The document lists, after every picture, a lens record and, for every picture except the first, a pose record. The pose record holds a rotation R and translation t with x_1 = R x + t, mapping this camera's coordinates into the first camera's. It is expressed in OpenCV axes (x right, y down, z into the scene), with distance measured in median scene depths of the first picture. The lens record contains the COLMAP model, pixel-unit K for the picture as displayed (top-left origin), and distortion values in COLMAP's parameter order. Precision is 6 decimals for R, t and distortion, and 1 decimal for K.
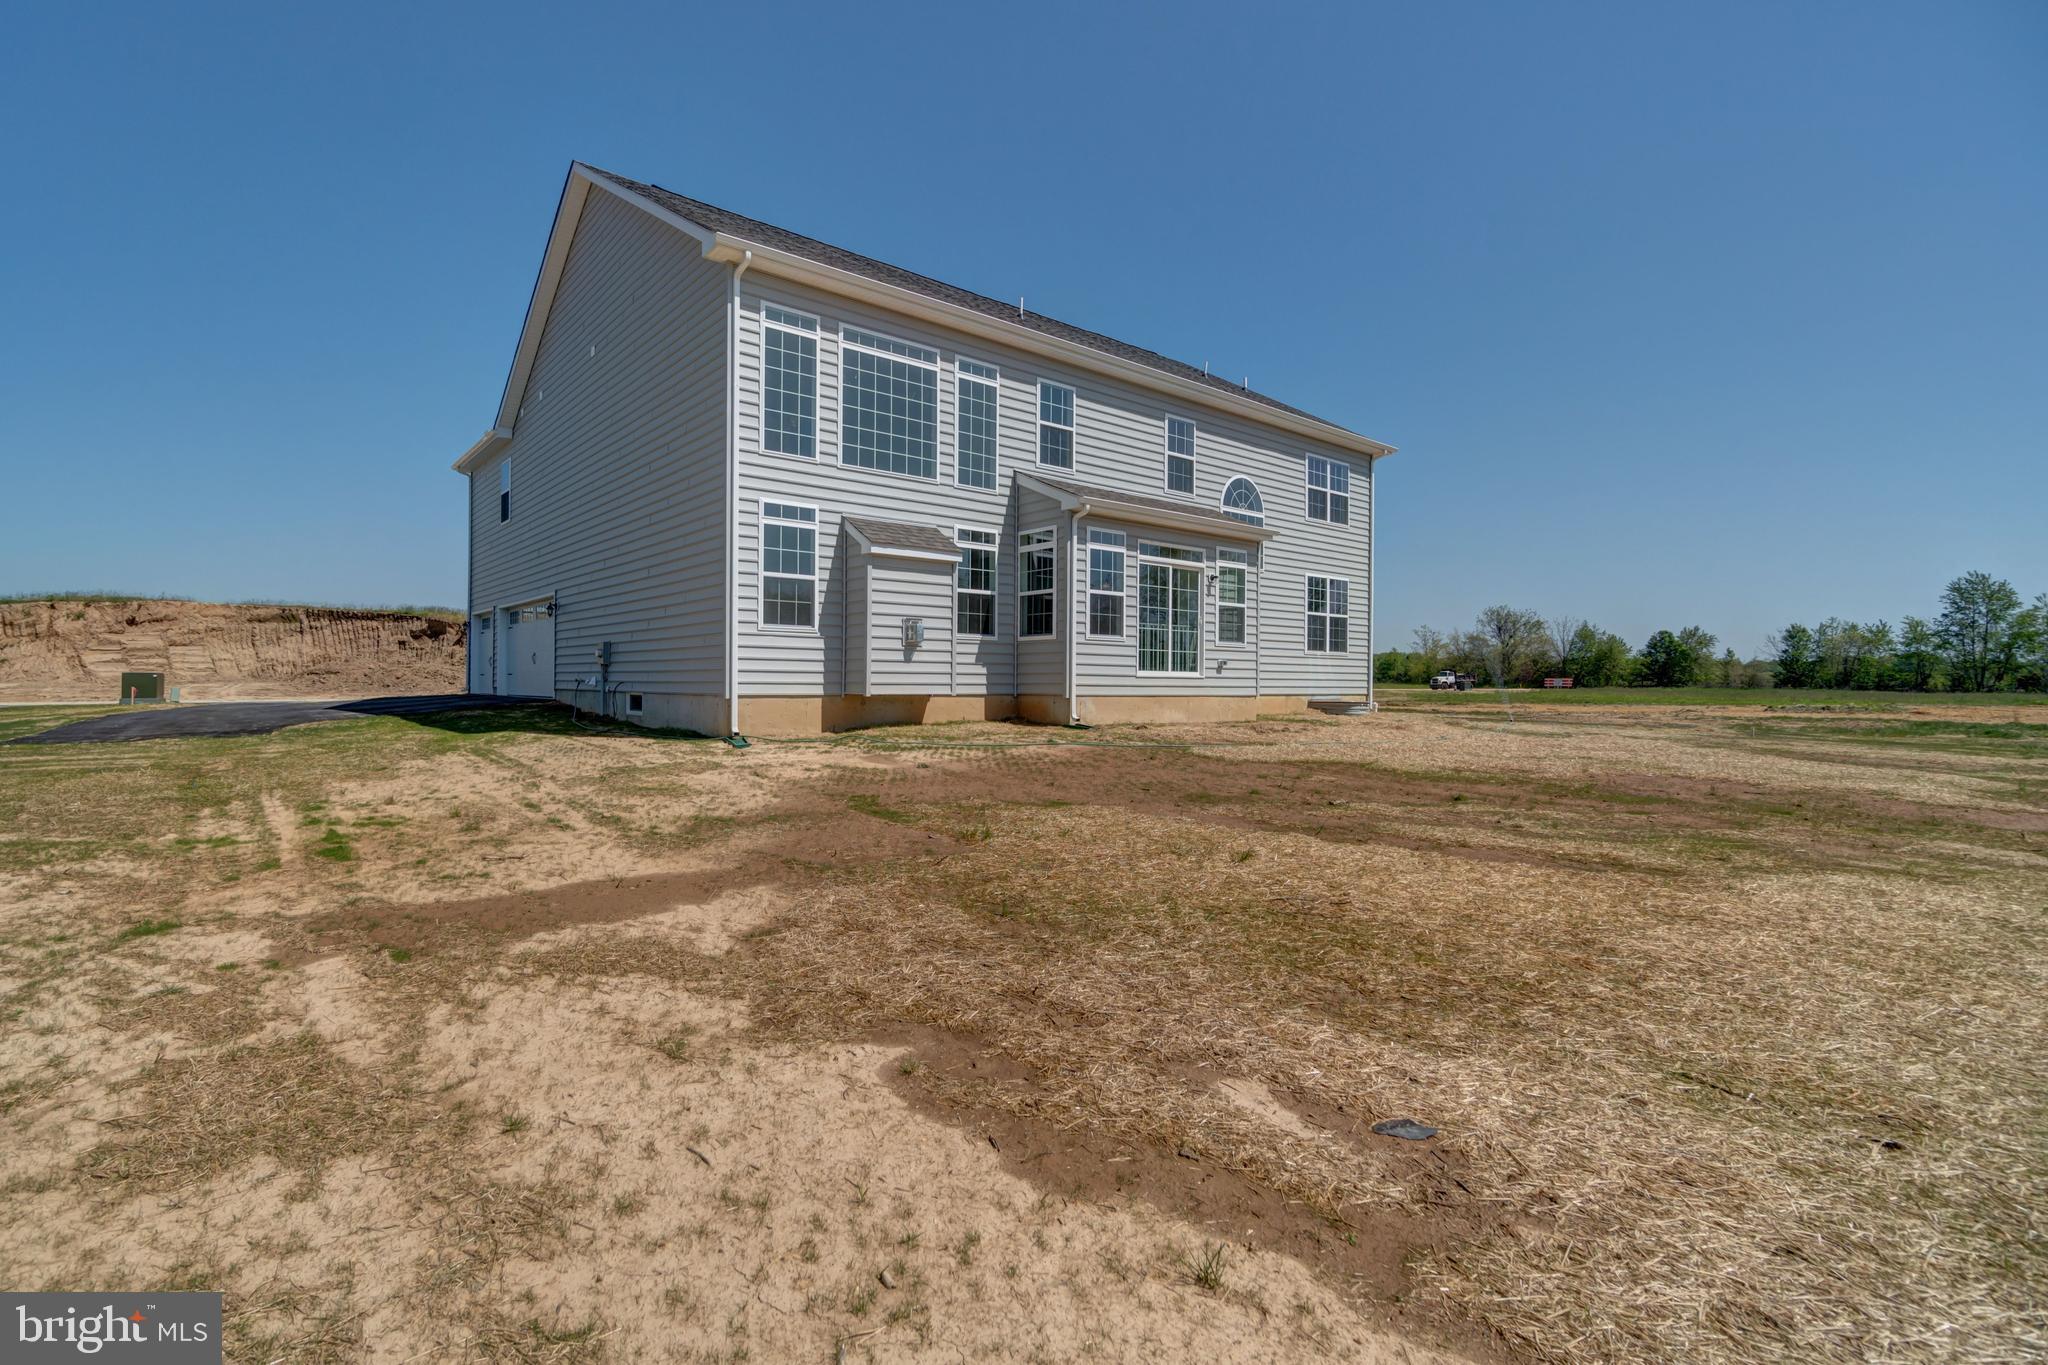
lens RADIAL K [[906.1, 0, 1016.3], [0, 906.1, 671.7], [0, 0, 1]] dist [-0.003016, 0.001169]
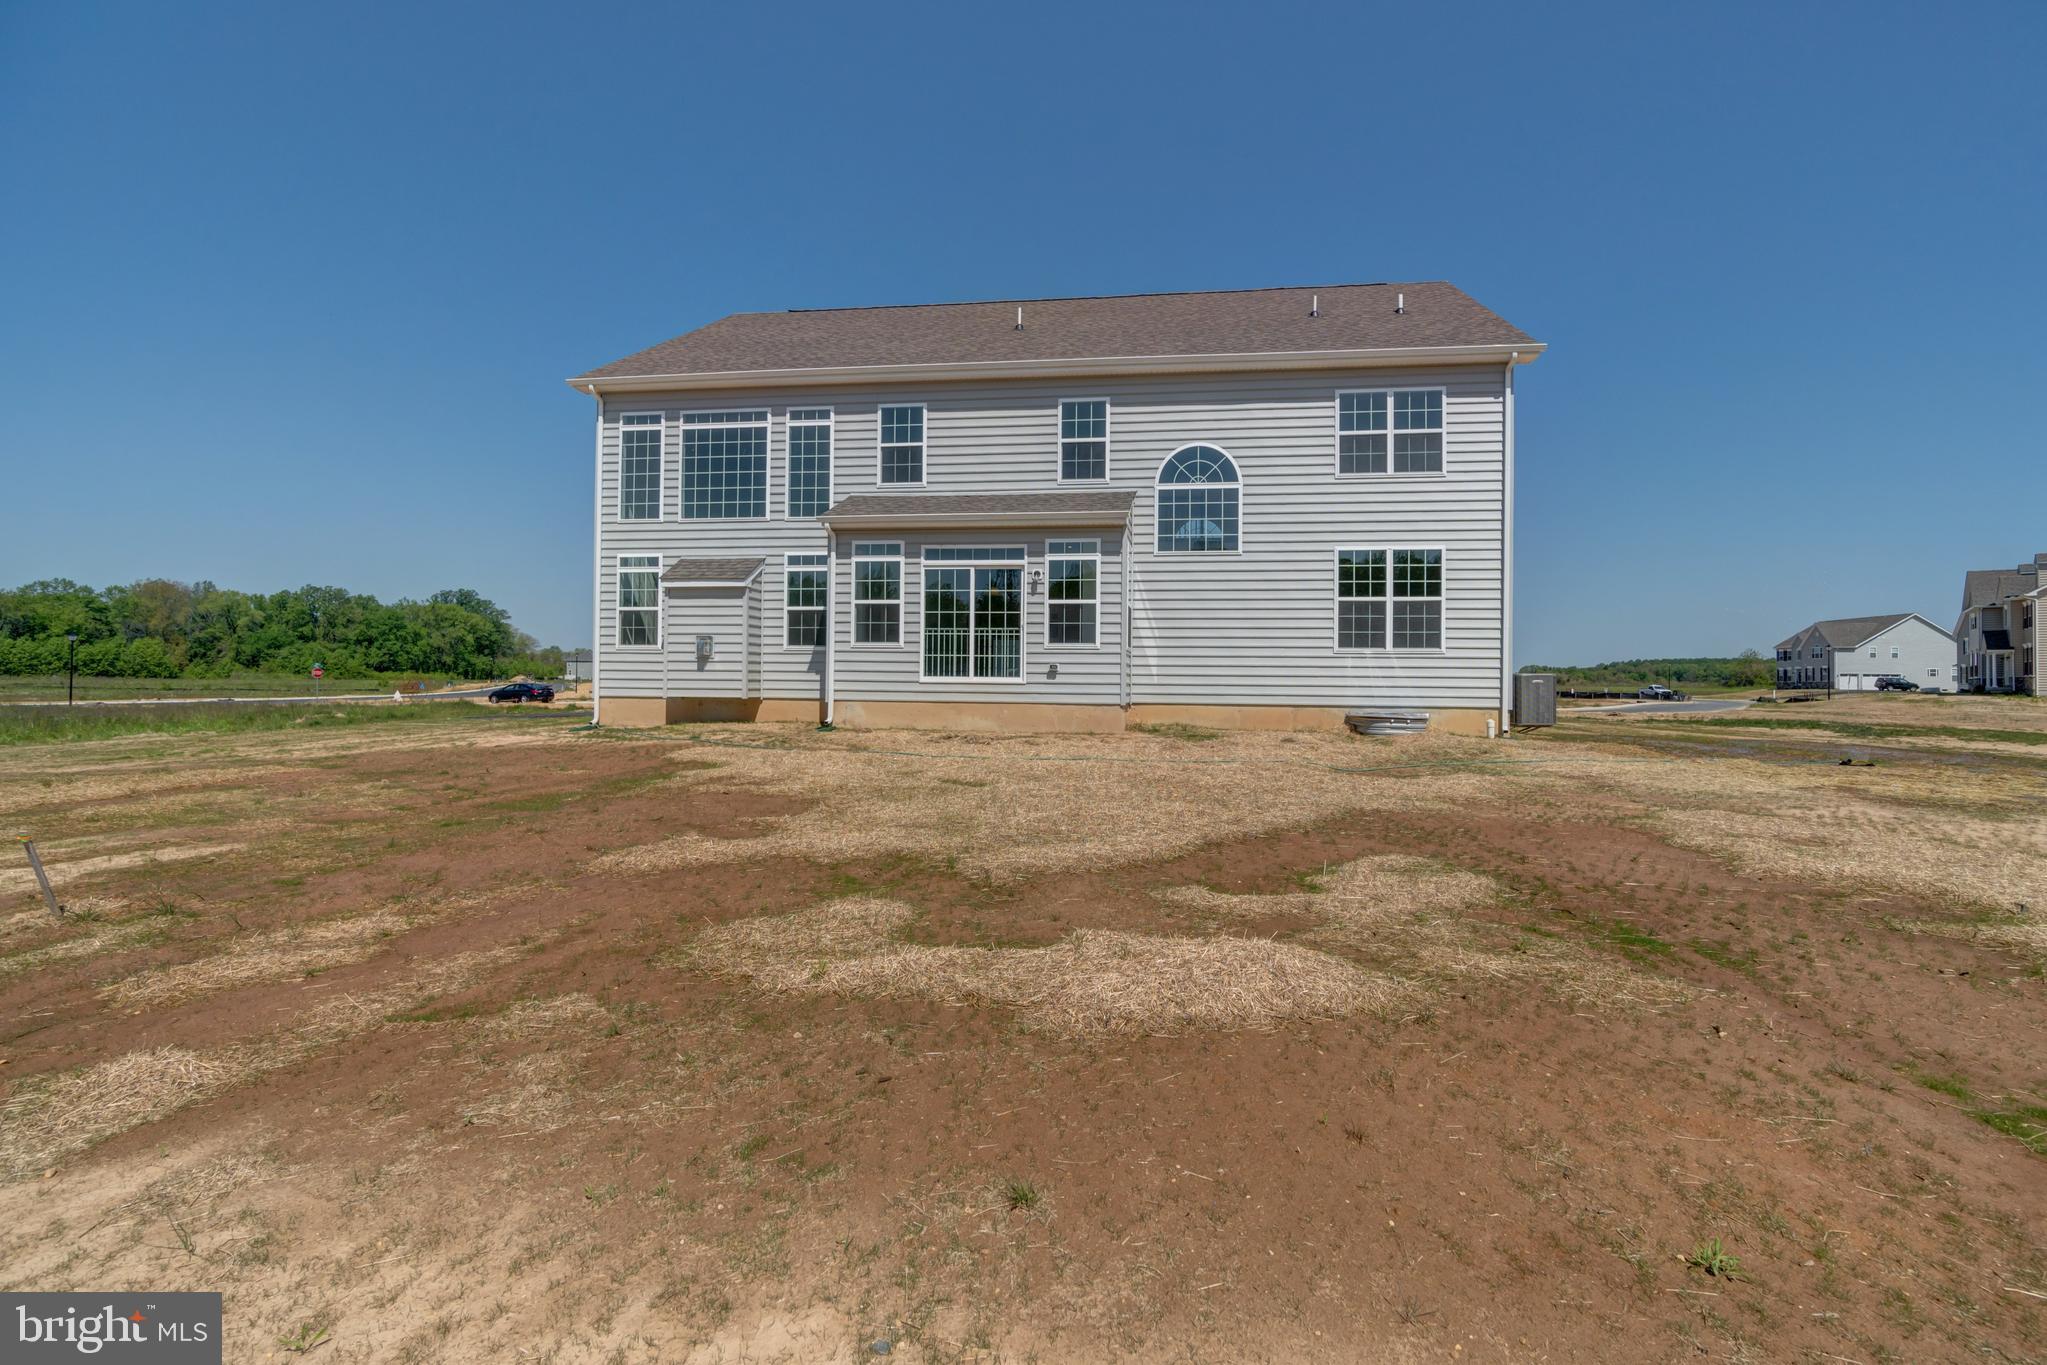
lens RADIAL K [[905.6, 0, 1015.8], [0, 905.6, 671.7], [0, 0, 1]] dist [-0.003016, 0.001169]
pose [[0.702207, -0.010843, -0.711890, 0.932397], [0.003309, 0.999923, -0.011966, 0.006041], [0.711965, 0.006047, 0.702189, 0.376231]]
